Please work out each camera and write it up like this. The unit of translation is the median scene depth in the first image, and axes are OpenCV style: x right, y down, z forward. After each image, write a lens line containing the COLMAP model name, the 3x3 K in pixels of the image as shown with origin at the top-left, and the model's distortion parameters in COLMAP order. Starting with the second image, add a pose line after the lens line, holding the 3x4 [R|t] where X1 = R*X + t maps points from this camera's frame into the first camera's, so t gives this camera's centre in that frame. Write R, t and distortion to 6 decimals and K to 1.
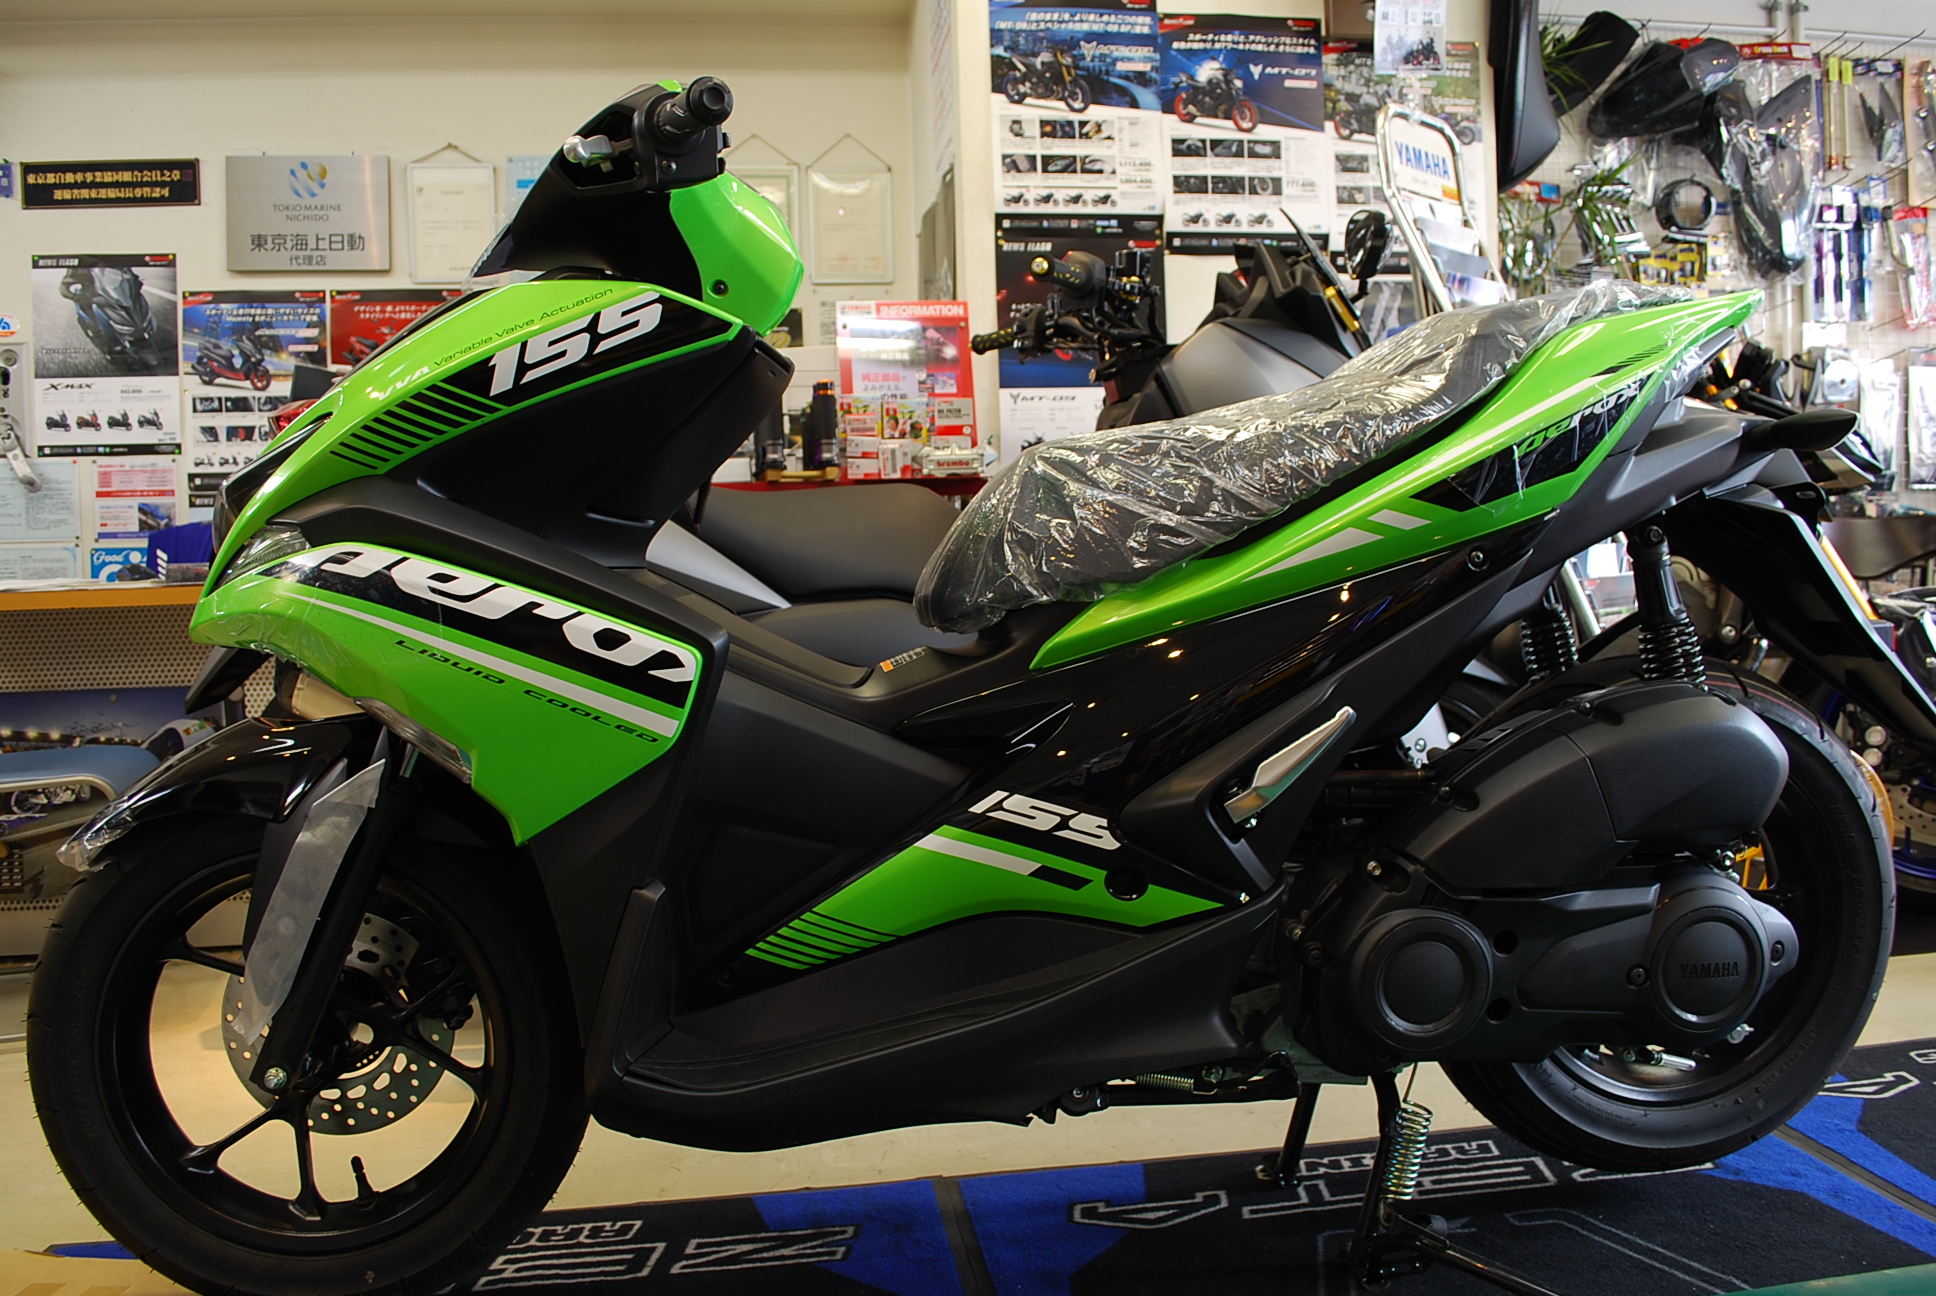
lens RADIAL K [[1514.1, 0, 983.0], [0, 1514.1, 616.1], [0, 0, 1]] dist [-0.089639, 0.018305]
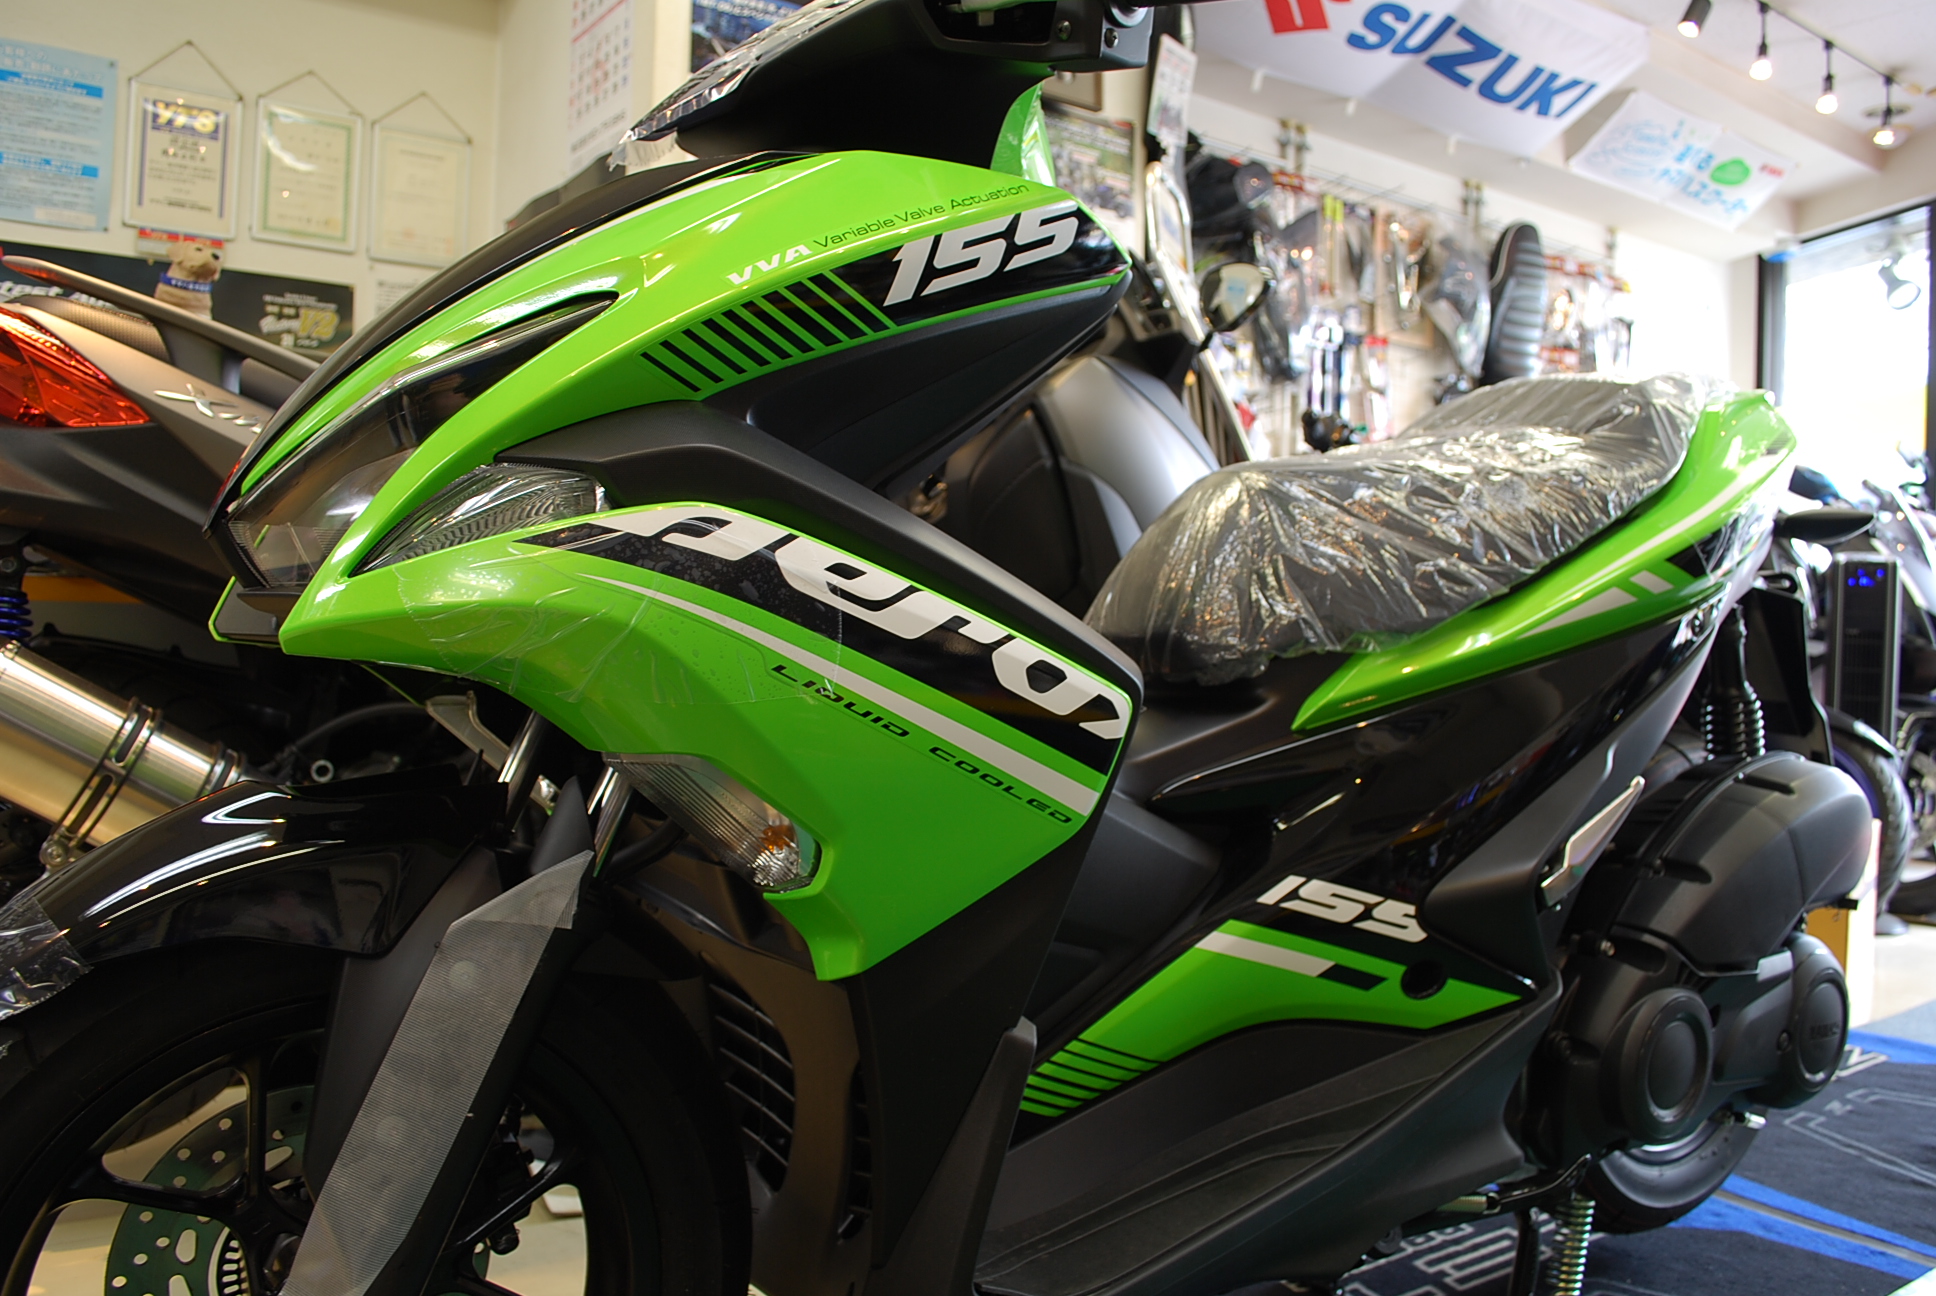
lens RADIAL K [[1514.1, 0, 977.7], [0, 1514.1, 606.6], [0, 0, 1]] dist [-0.089639, 0.018305]
pose [[0.888519, 0.059083, 0.455020, -0.533416], [-0.037891, 0.997736, -0.055562, 0.021082], [-0.457273, 0.032127, 0.888746, 0.346215]]
